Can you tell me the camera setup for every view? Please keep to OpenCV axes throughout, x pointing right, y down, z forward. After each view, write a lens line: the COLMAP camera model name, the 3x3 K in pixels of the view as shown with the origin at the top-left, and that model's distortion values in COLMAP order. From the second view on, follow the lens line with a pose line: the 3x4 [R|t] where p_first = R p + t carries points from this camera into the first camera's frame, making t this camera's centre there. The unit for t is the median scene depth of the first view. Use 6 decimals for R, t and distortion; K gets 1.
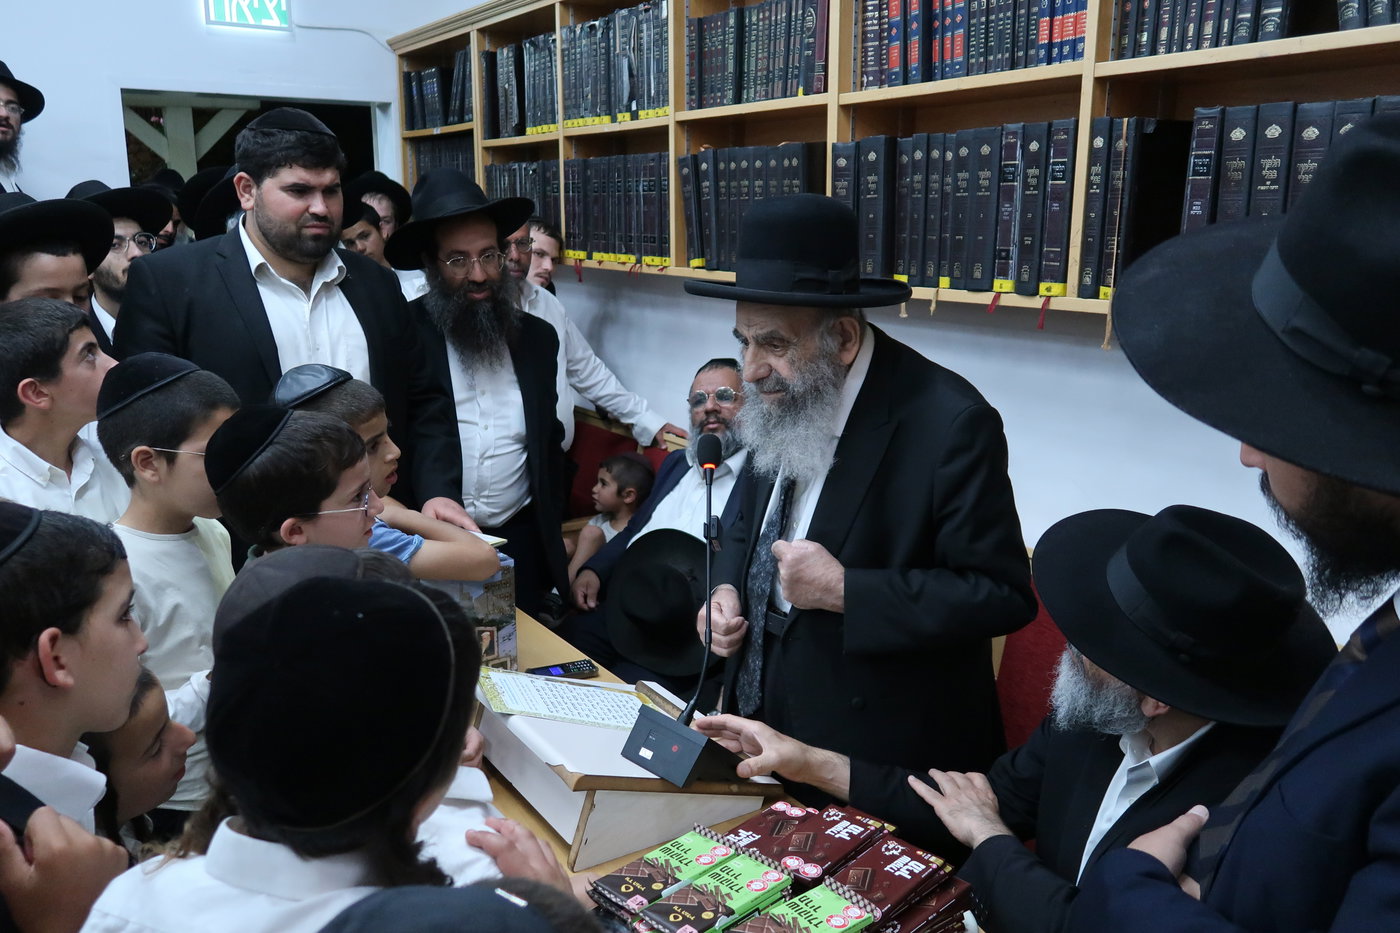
lens RADIAL K [[1129.3, 0, 697.6], [0, 1129.3, 471.1], [0, 0, 1]] dist [-0.008215, -0.000174]
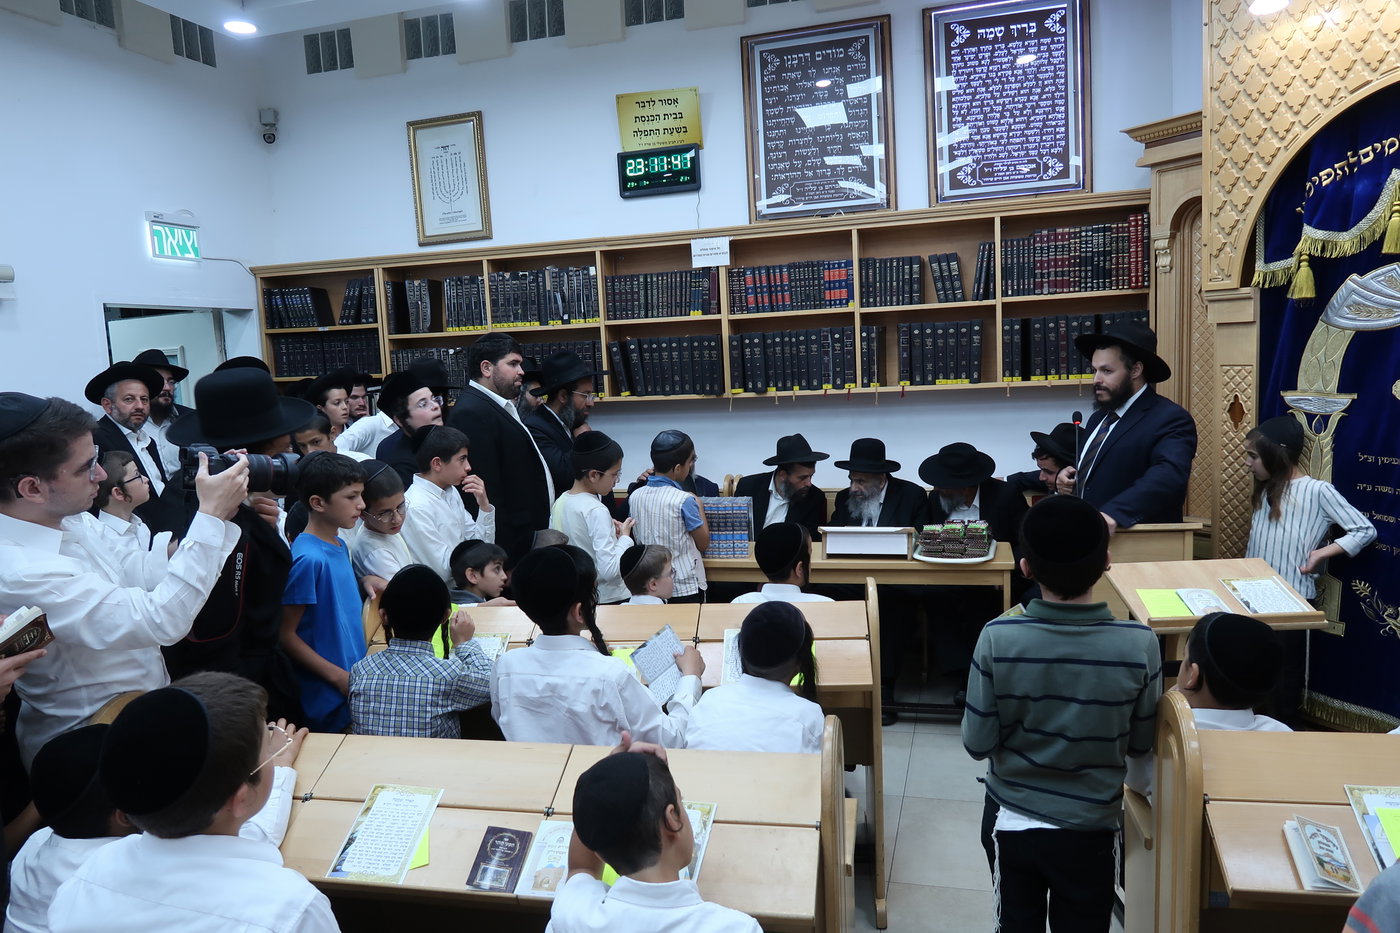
lens RADIAL K [[963.4, 0, 707.7], [0, 963.4, 466.2], [0, 0, 1]] dist [-0.014328, 0.002108]
pose [[0.764080, -0.113725, 0.635018, -1.126377], [0.191570, 0.979936, -0.055009, 0.072903], [-0.616021, 0.163681, 0.770536, -0.439890]]
